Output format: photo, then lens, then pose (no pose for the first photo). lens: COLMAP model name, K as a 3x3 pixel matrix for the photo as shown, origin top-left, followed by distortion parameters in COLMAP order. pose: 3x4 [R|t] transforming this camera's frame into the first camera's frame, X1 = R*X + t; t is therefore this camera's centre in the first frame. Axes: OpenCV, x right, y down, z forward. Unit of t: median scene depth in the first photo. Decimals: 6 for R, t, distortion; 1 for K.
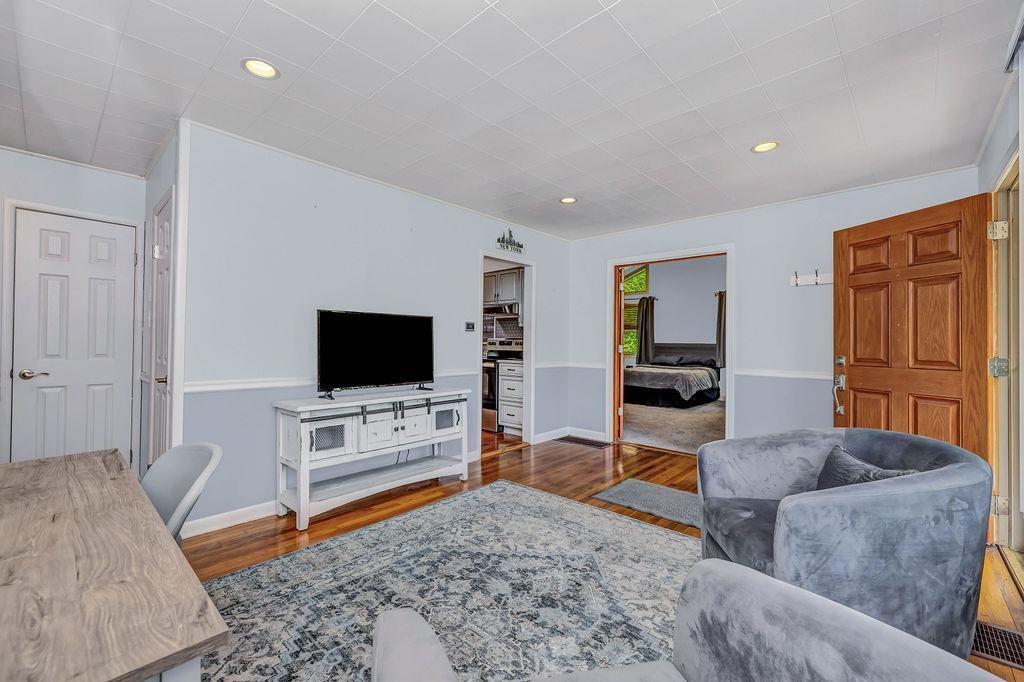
lens RADIAL K [[427.1, 0, 509.8], [0, 427.1, 340.0], [0, 0, 1]] dist [0.004032, 0.000552]
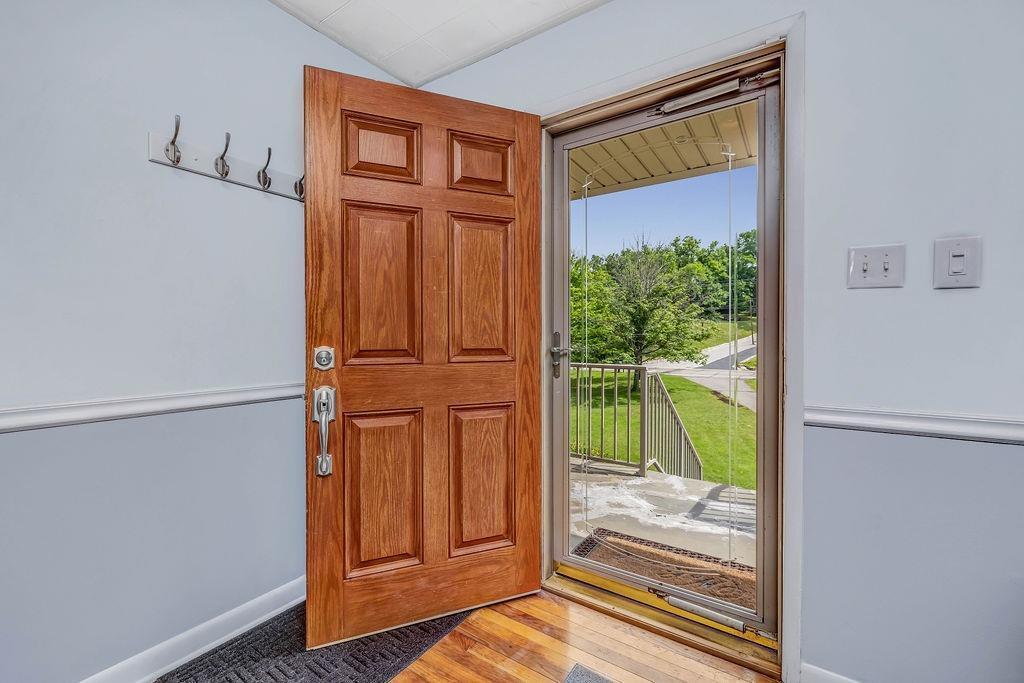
lens RADIAL K [[427.1, 0, 509.6], [0, 427.1, 340.3], [0, 0, 1]] dist [0.004032, 0.000552]
pose [[-0.142377, -0.009527, 0.989767, 0.364909], [-0.008252, 0.999930, 0.008438, 0.031754], [-0.989778, -0.006966, -0.142445, 1.080010]]
